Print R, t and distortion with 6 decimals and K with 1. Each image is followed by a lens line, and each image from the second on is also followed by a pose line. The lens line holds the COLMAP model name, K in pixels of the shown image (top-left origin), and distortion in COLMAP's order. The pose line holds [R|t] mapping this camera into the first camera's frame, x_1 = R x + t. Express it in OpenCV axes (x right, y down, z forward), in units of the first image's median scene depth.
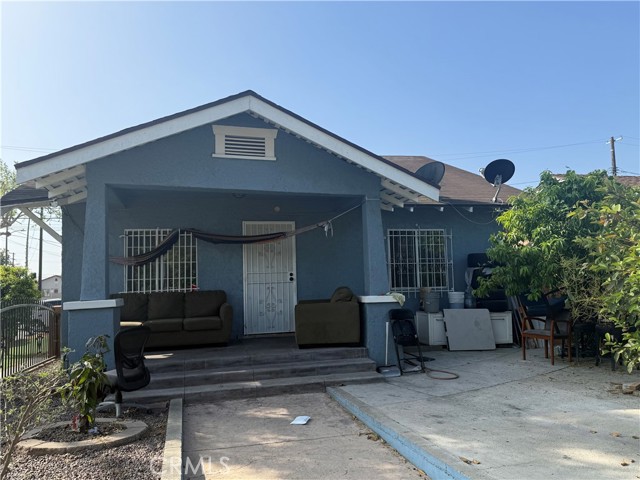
lens RADIAL K [[503.4, 0, 320.0], [0, 503.4, 240.0], [0, 0, 1]] dist [0.079831, -0.100501]
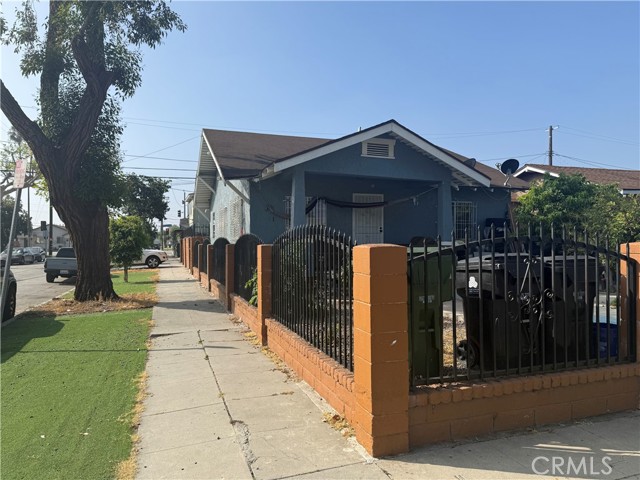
lens RADIAL K [[473.3, 0, 317.4], [0, 473.3, 240.9], [0, 0, 1]] dist [0.136974, -0.203884]
pose [[0.993563, 0.027421, 0.109908, -0.507306], [-0.036728, 0.995825, 0.083563, -0.010522], [-0.107158, -0.087062, 0.990423, -0.557660]]
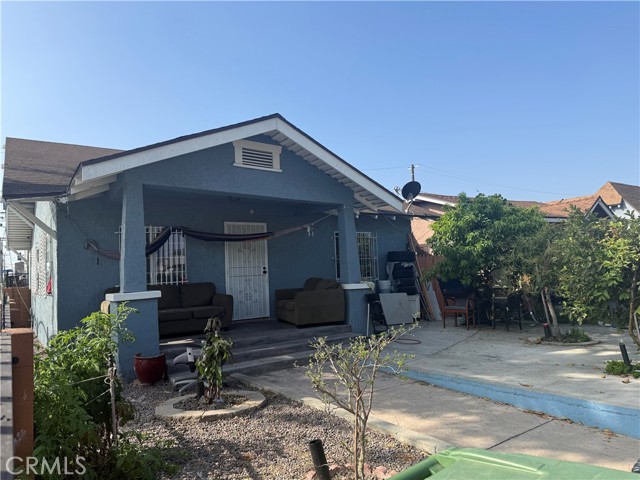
lens RADIAL K [[451.4, 0, 314.0], [0, 451.4, 239.3], [0, 0, 1]] dist [0.107412, -0.139854]
pose [[0.933210, 0.016192, 0.358967, -0.398287], [-0.015708, 0.999868, -0.004264, 0.004817], [-0.358989, -0.001659, 0.933340, -0.030858]]
